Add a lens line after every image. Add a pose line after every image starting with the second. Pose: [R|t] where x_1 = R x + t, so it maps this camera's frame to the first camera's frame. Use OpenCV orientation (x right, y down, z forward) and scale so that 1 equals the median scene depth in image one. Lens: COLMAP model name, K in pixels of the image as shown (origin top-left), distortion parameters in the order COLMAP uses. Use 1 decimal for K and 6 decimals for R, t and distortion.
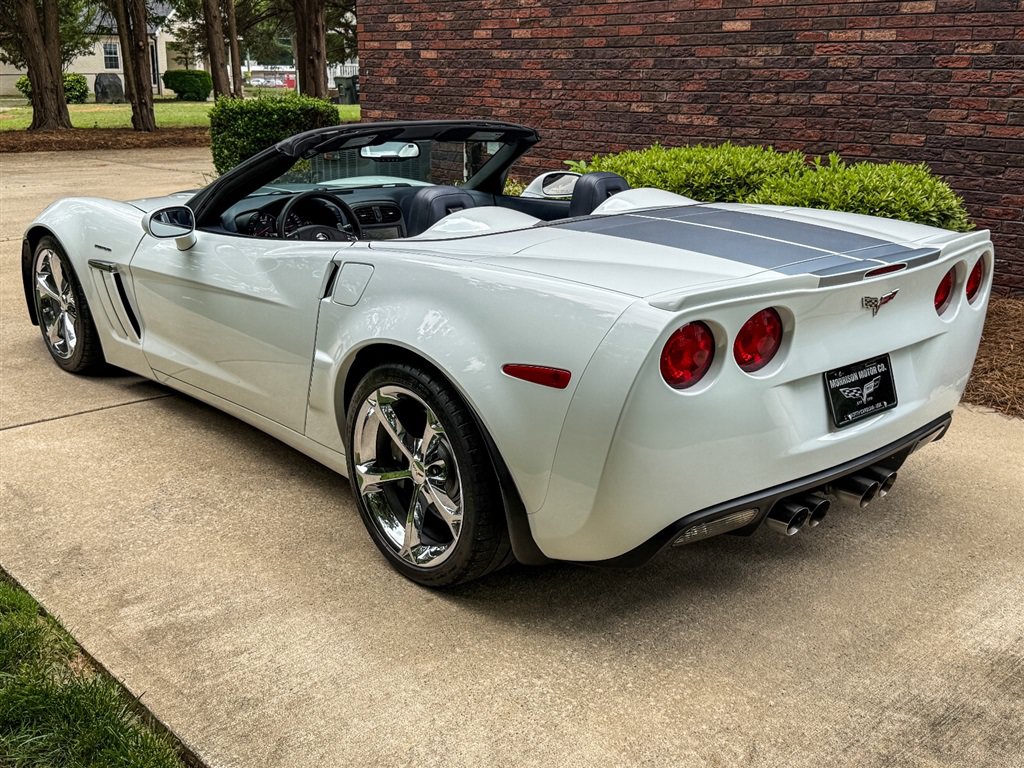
lens RADIAL K [[1099.2, 0, 514.6], [0, 1099.2, 375.4], [0, 0, 1]] dist [0.206471, -0.482632]
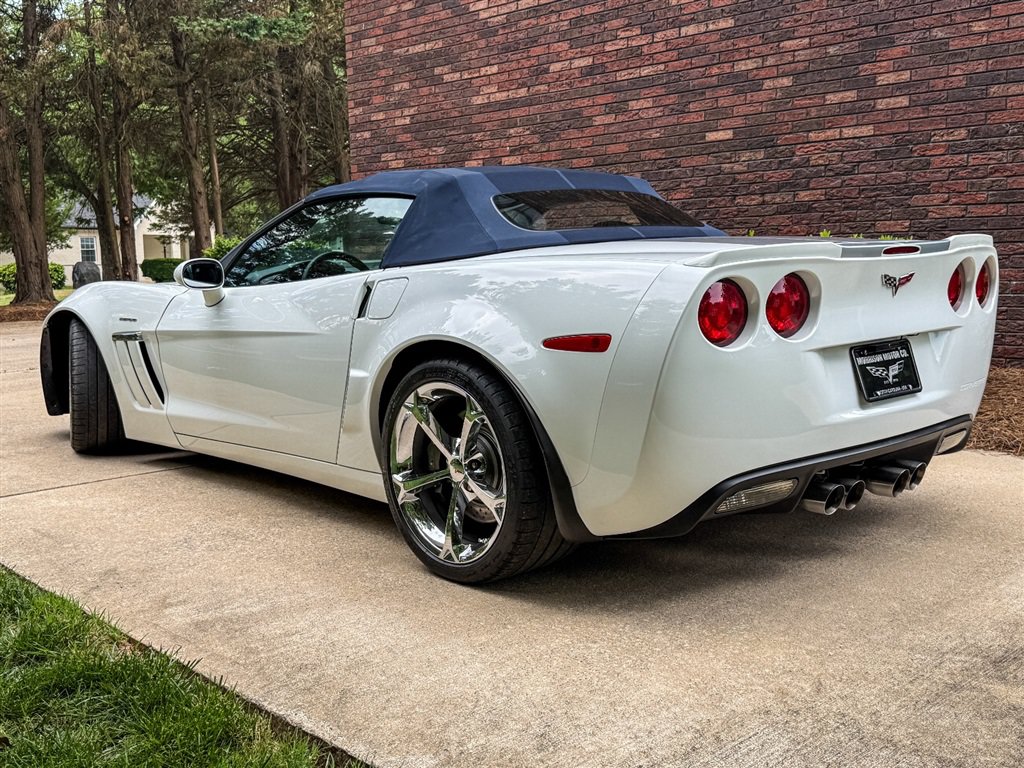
lens RADIAL K [[1117.3, 0, 512.0], [0, 1117.3, 384.0], [0, 0, 1]] dist [0.212941, -0.510246]
pose [[0.999329, -0.029514, 0.021702, -0.028981], [0.032572, 0.986955, -0.157666, 0.086725], [-0.016765, 0.158267, 0.987254, -0.014229]]
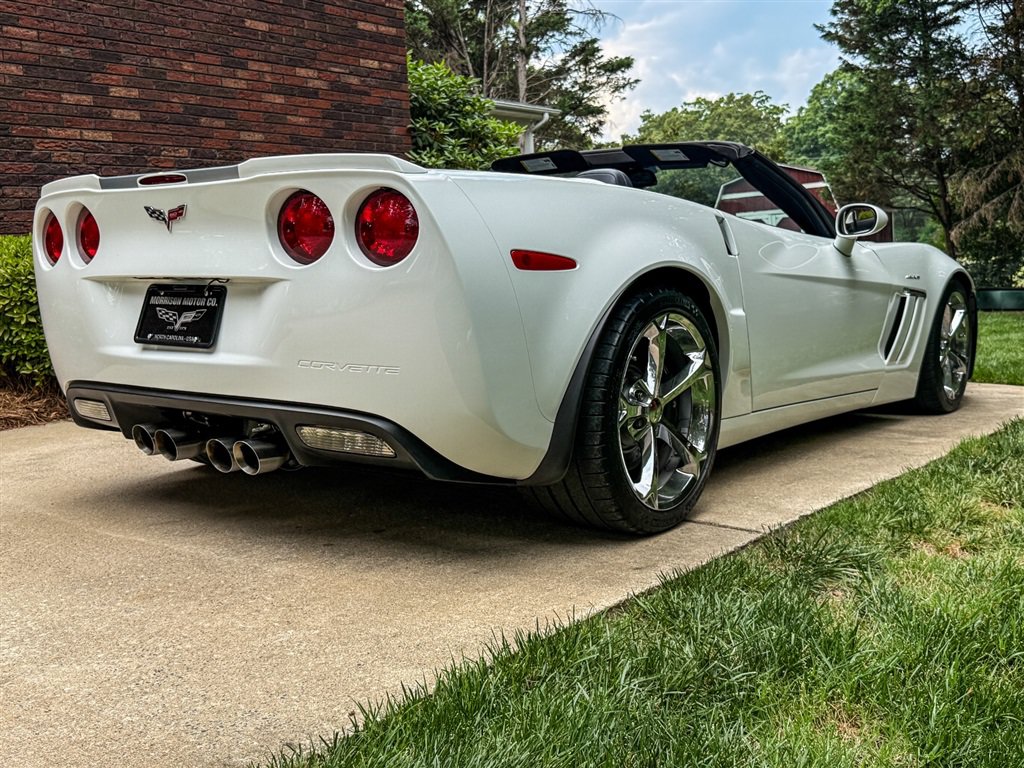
lens RADIAL K [[1044.4, 0, 512.0], [0, 1044.4, 384.0], [0, 0, 1]] dist [0.172043, -0.385426]
pose [[-0.149972, -0.123421, 0.980957, -0.772968], [0.300509, 0.939547, 0.164153, -0.118201], [-0.941915, 0.319404, -0.103817, 0.777112]]
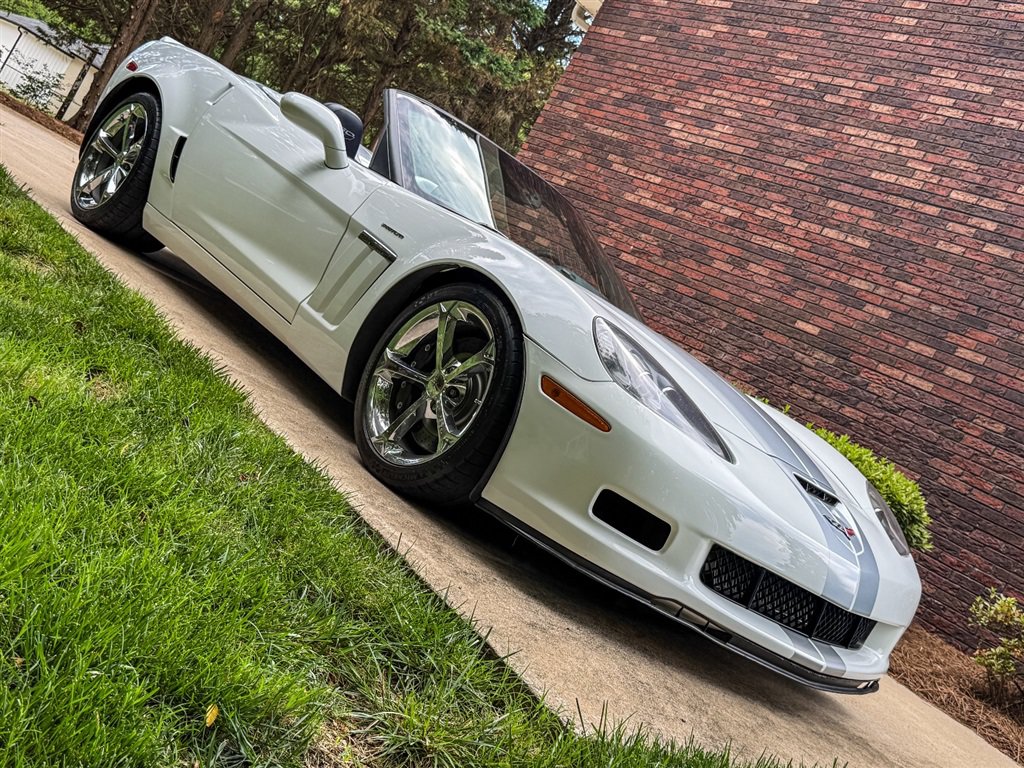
lens RADIAL K [[1165.2, 0, 514.4], [0, 1165.2, 379.5], [0, 0, 1]] dist [0.219802, -0.541245]
pose [[0.872632, 0.487724, -0.025260, -0.006851], [-0.477333, 0.840817, -0.255306, 0.195096], [-0.103280, 0.234846, 0.966530, -0.127189]]
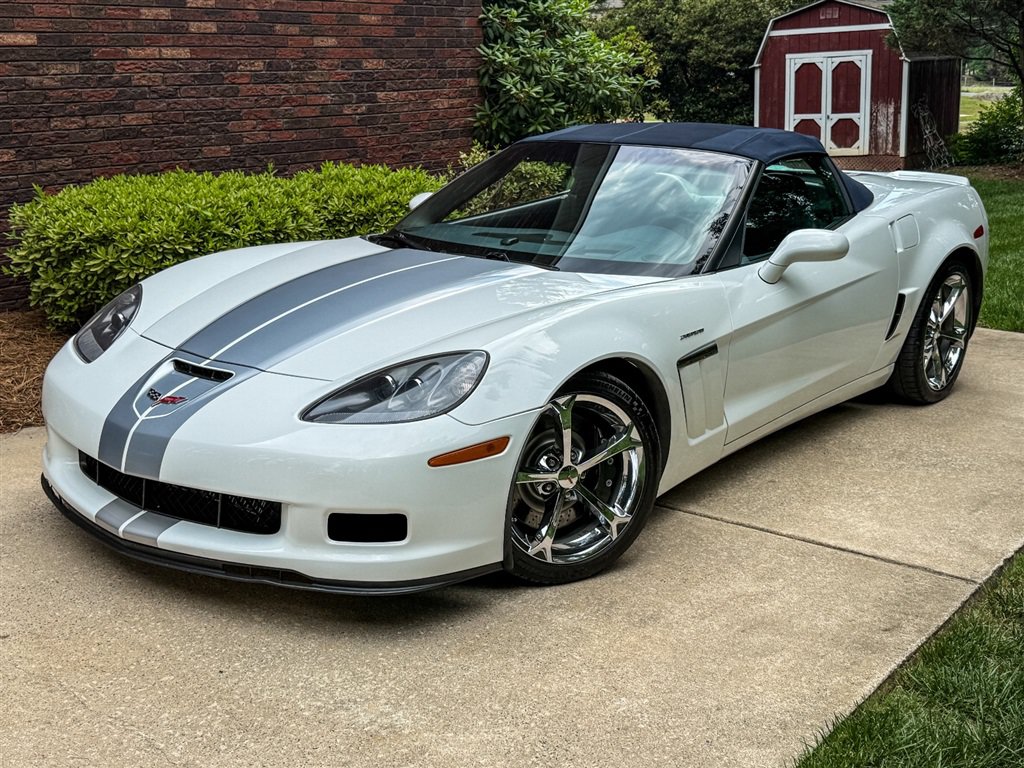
lens RADIAL K [[1214.6, 0, 516.8], [0, 1214.6, 386.6], [0, 0, 1]] dist [0.217015, -0.534290]
pose [[-0.175021, -0.255802, 0.950754, -0.844913], [0.276179, 0.914134, 0.296790, -0.266180], [-0.945036, 0.314523, -0.089346, 0.875733]]
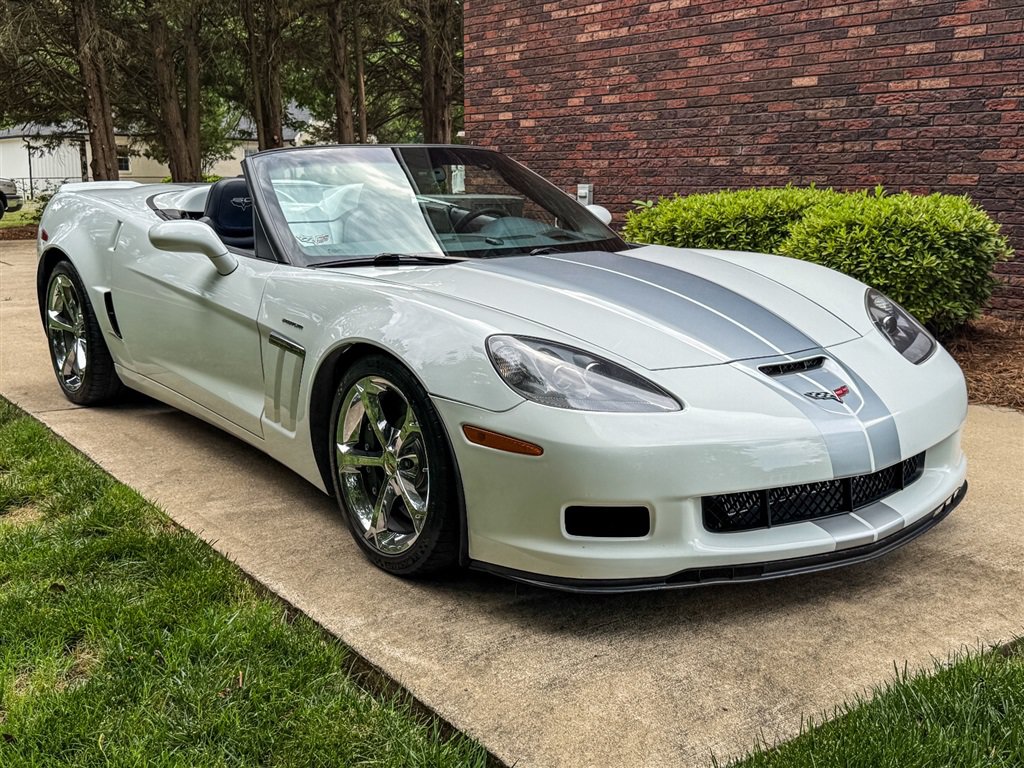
lens RADIAL K [[1165.2, 0, 514.4], [0, 1165.2, 379.5], [0, 0, 1]] dist [0.219802, -0.541245]
pose [[0.992934, 0.015224, -0.117688, 0.065652], [-0.026691, 0.994977, -0.096480, 0.091443], [0.115628, 0.098940, 0.988353, -0.125790]]
